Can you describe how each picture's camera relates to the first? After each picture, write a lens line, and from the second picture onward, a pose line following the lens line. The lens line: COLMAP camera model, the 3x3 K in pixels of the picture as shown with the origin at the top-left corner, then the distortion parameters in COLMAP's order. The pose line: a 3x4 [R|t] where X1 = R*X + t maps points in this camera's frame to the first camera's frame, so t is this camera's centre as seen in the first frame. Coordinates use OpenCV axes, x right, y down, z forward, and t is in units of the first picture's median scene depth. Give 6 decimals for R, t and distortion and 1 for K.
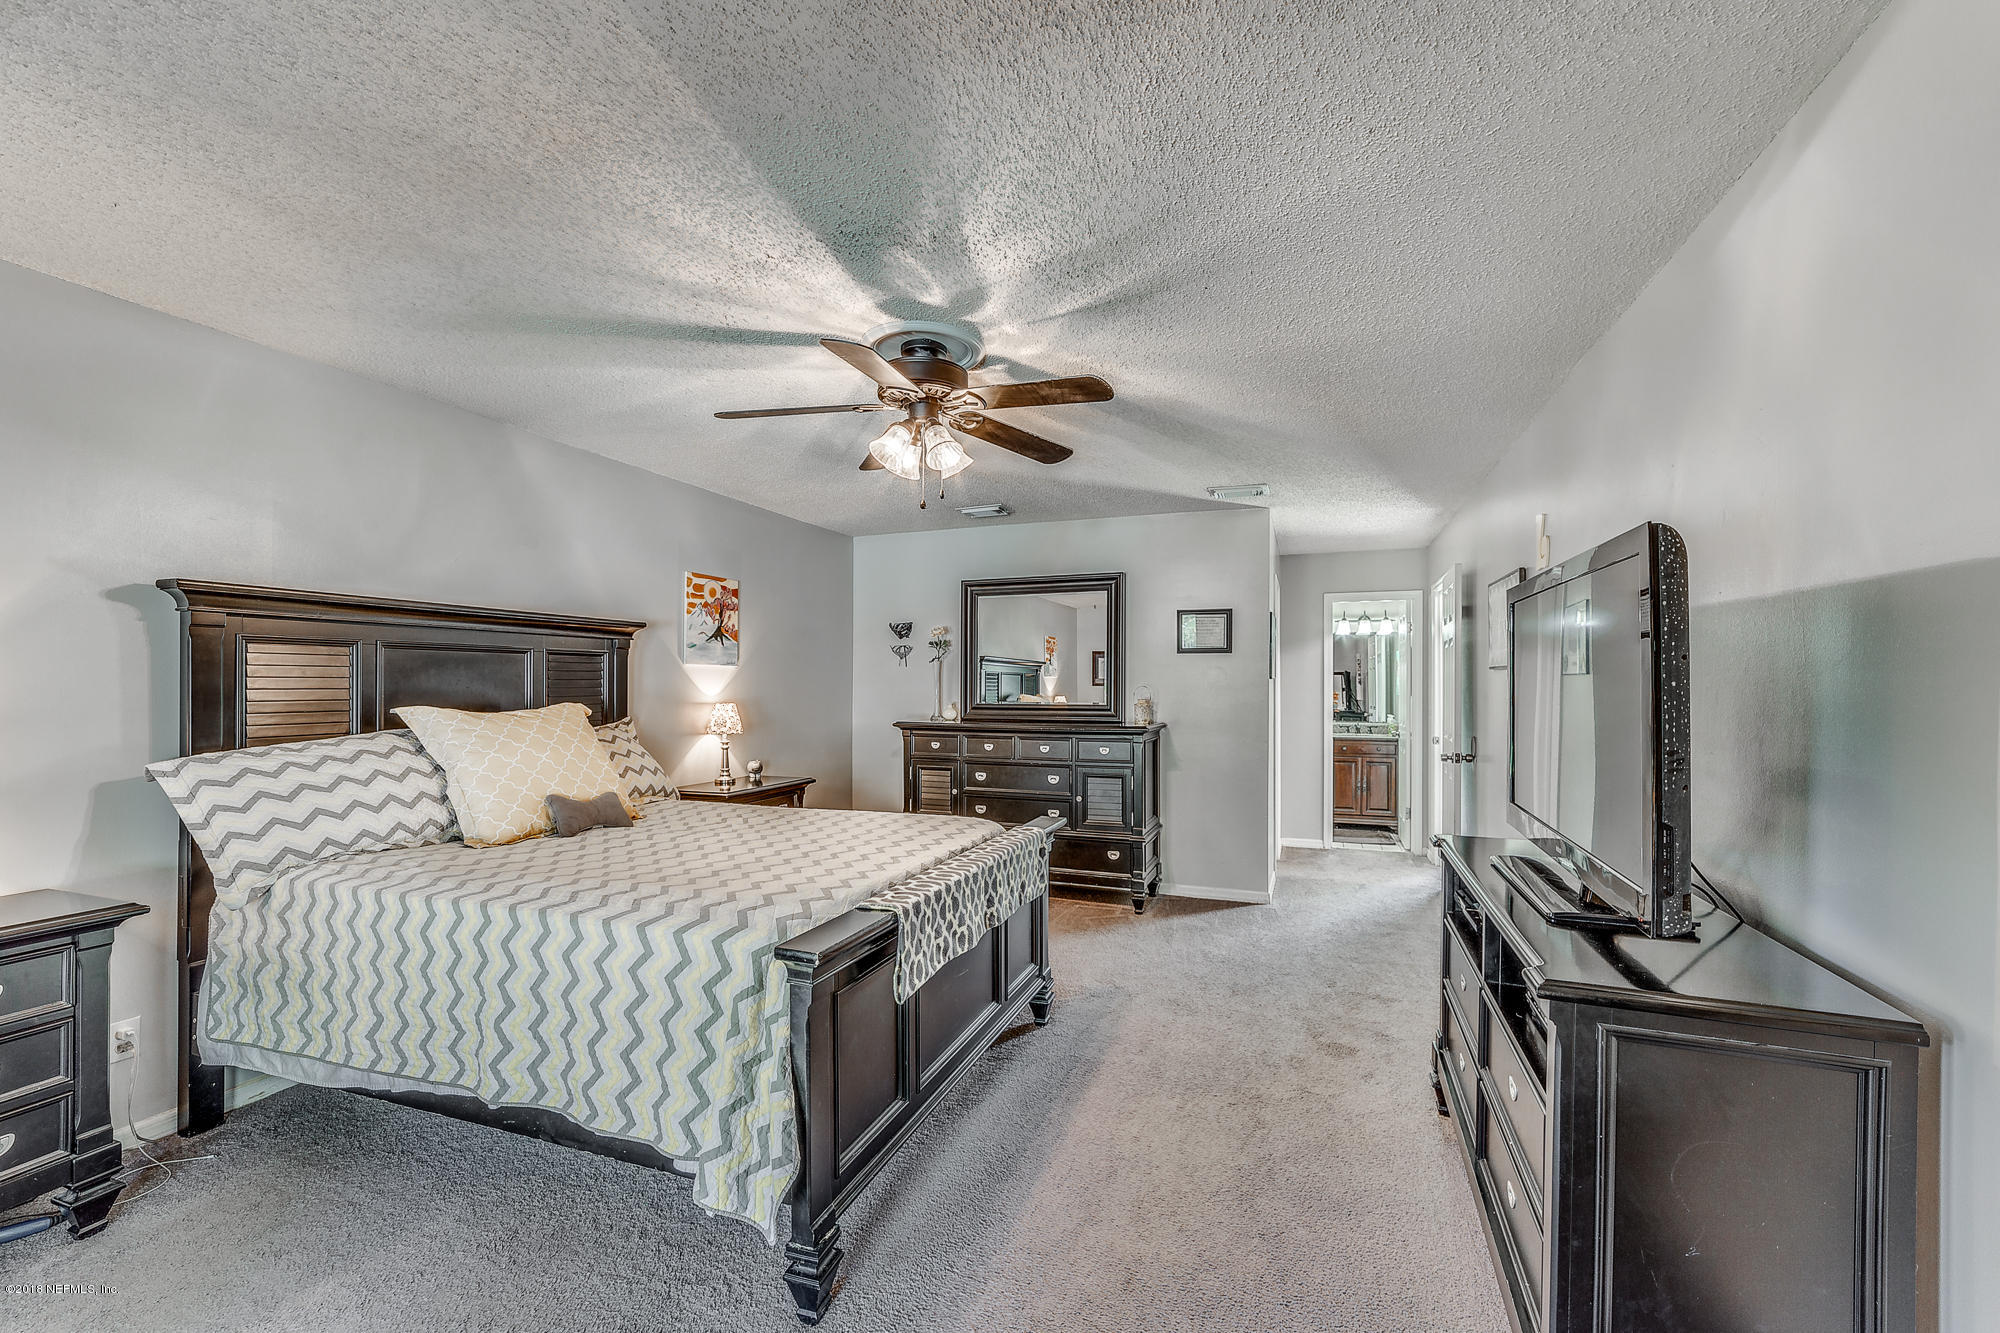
lens RADIAL K [[781.0, 0, 1009.7], [0, 781.0, 685.2], [0, 0, 1]] dist [0.001584, 0.000114]
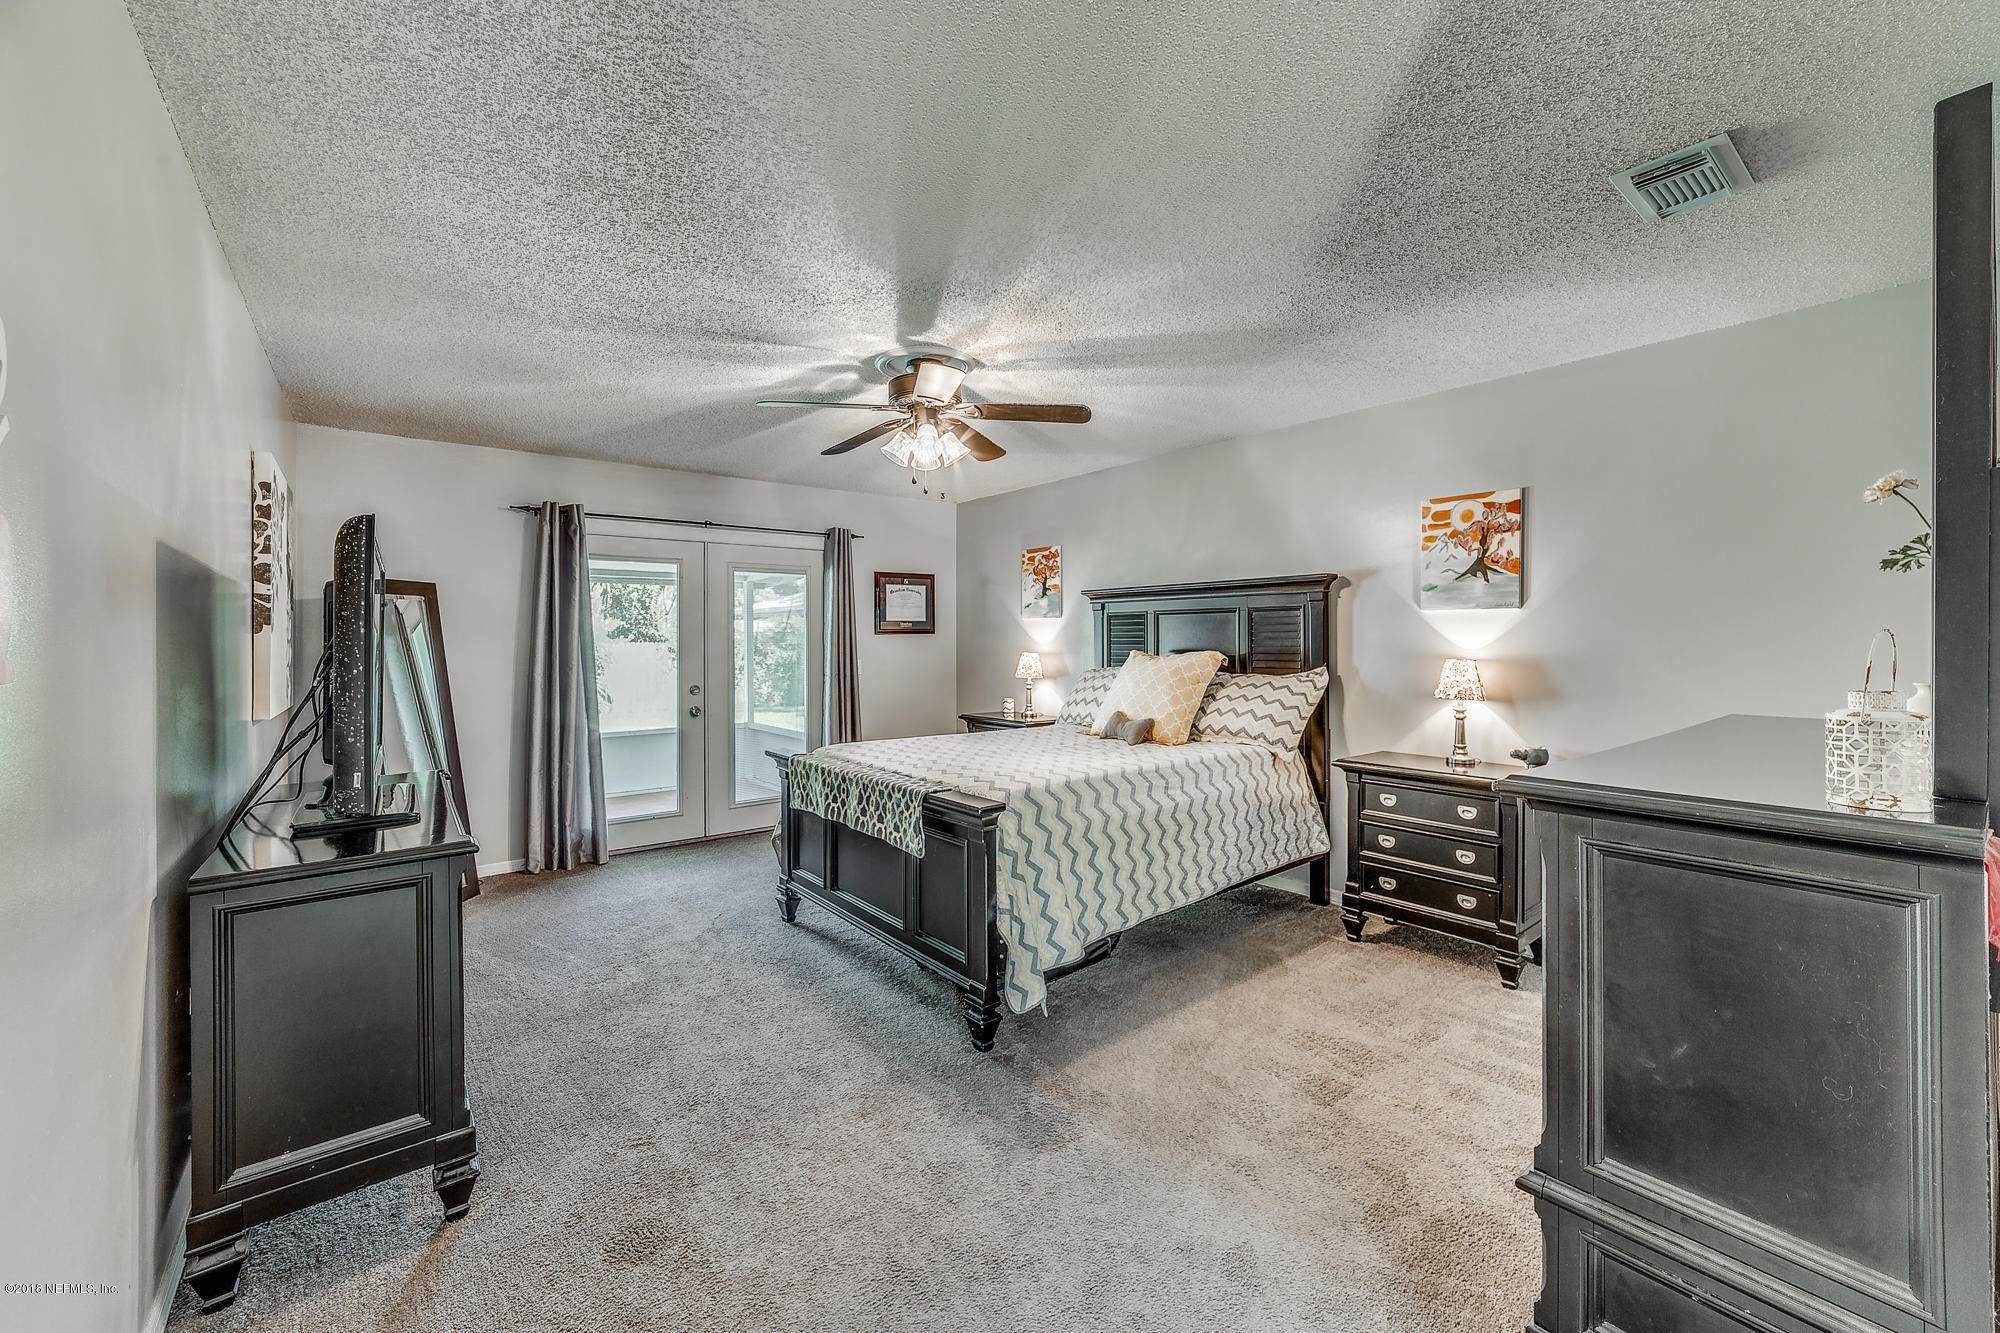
lens RADIAL K [[781.0, 0, 1023.2], [0, 781.0, 638.2], [0, 0, 1]] dist [0.001584, 0.000114]
pose [[-0.488887, 0.003859, -0.872339, 0.508641], [0.004302, 0.999989, 0.002013, -0.001005], [0.872337, -0.002768, -0.488898, 0.990967]]
